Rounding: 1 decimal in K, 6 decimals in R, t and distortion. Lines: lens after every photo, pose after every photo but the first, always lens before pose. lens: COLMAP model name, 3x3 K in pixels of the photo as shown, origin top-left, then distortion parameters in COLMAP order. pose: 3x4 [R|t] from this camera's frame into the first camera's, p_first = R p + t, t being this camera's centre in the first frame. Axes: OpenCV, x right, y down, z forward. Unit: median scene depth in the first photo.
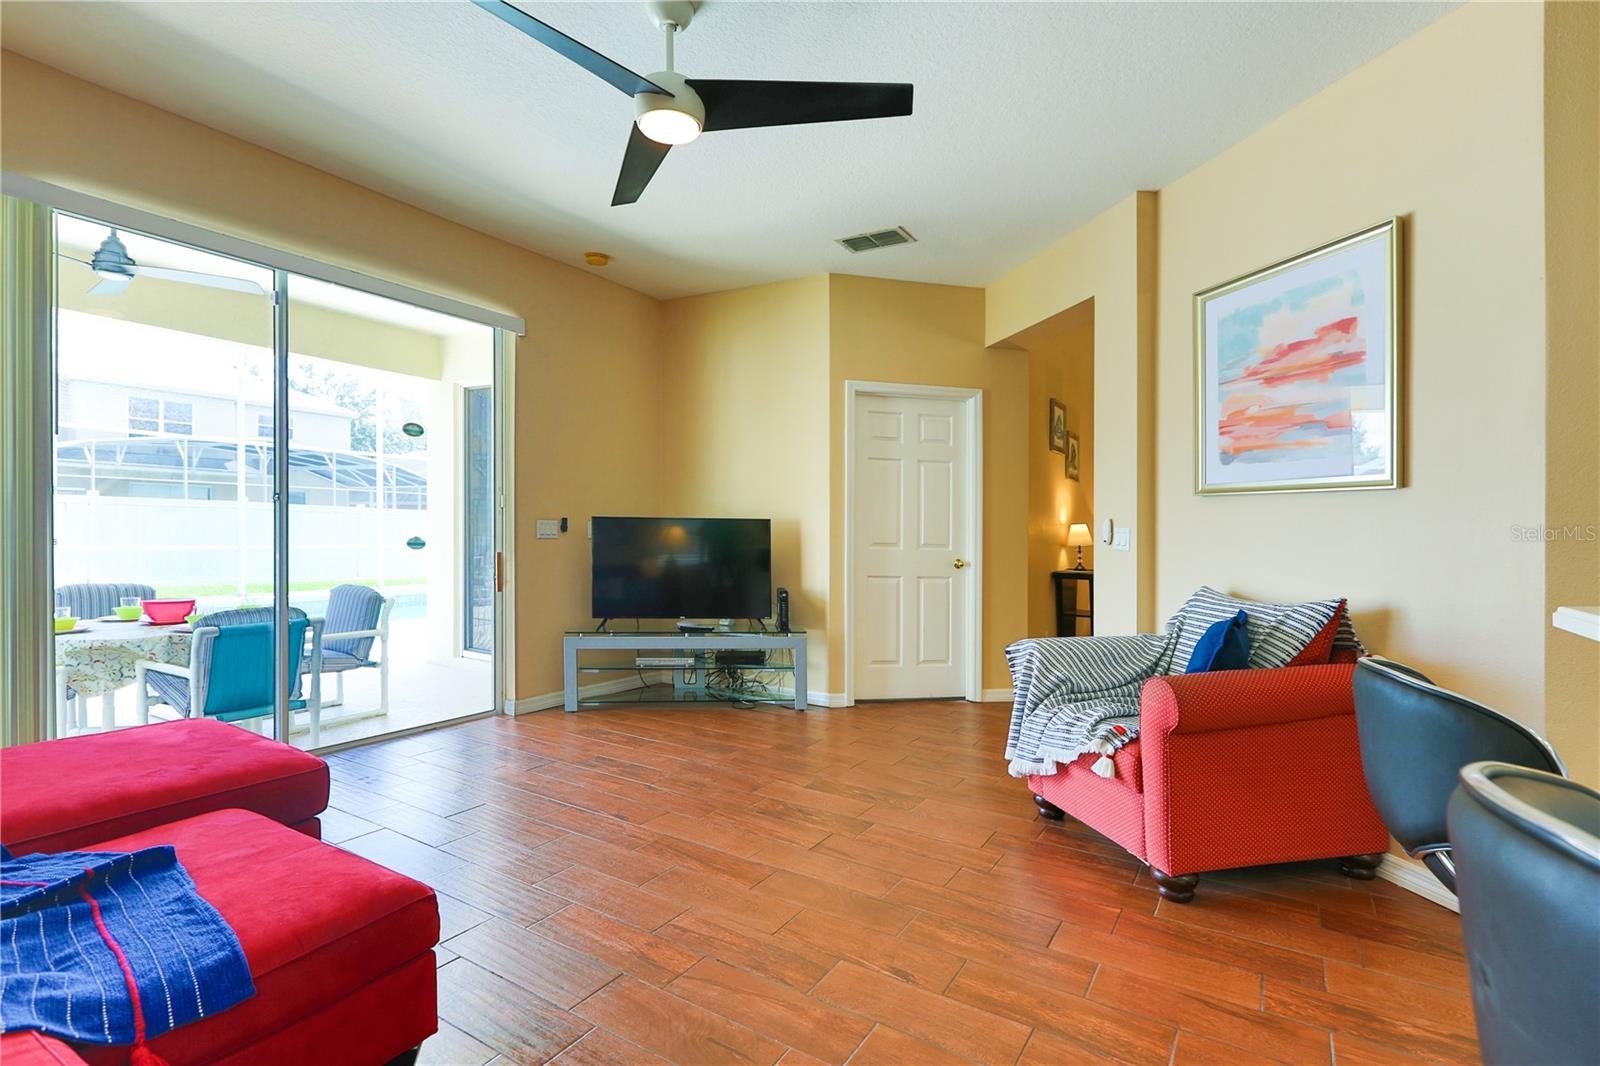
lens RADIAL K [[761.0, 0, 797.1], [0, 761.0, 527.2], [0, 0, 1]] dist [0.002567, -0.001938]
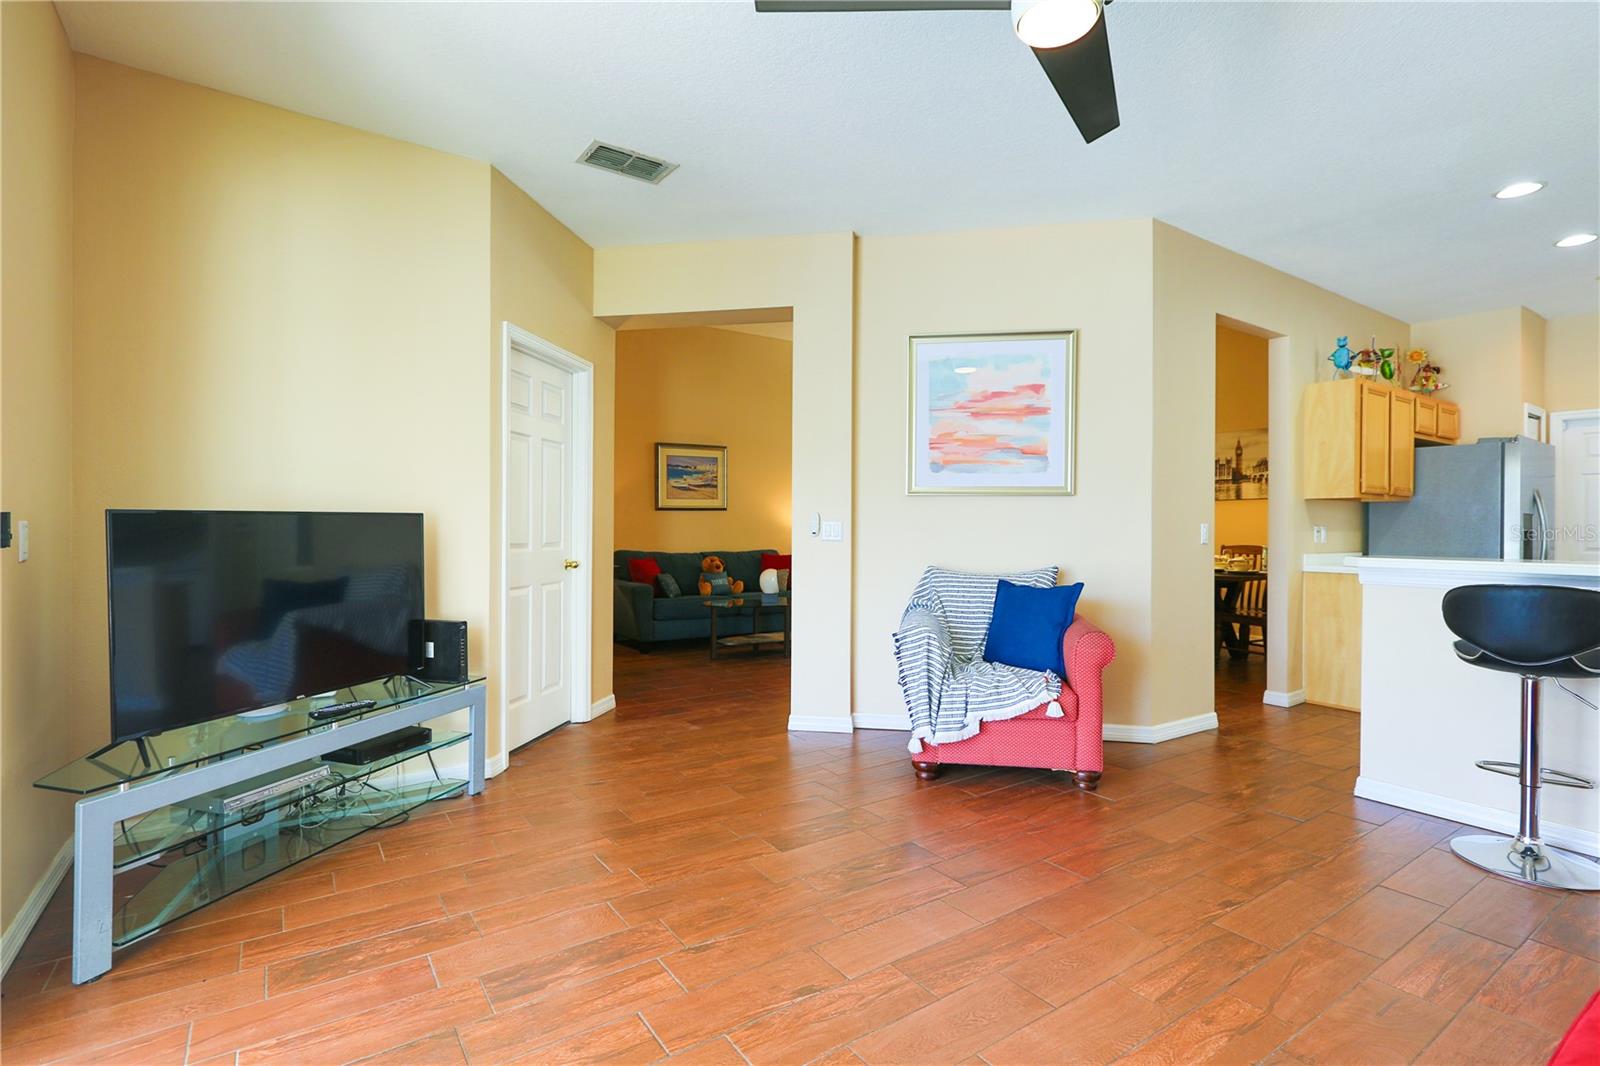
lens RADIAL K [[764.7, 0, 787.2], [0, 764.7, 517.6], [0, 0, 1]] dist [0.002735, -0.000756]
pose [[0.412655, -0.008736, 0.910845, -0.740776], [0.004279, 0.999962, 0.007652, -0.015497], [-0.910877, 0.000740, 0.412677, 0.685585]]
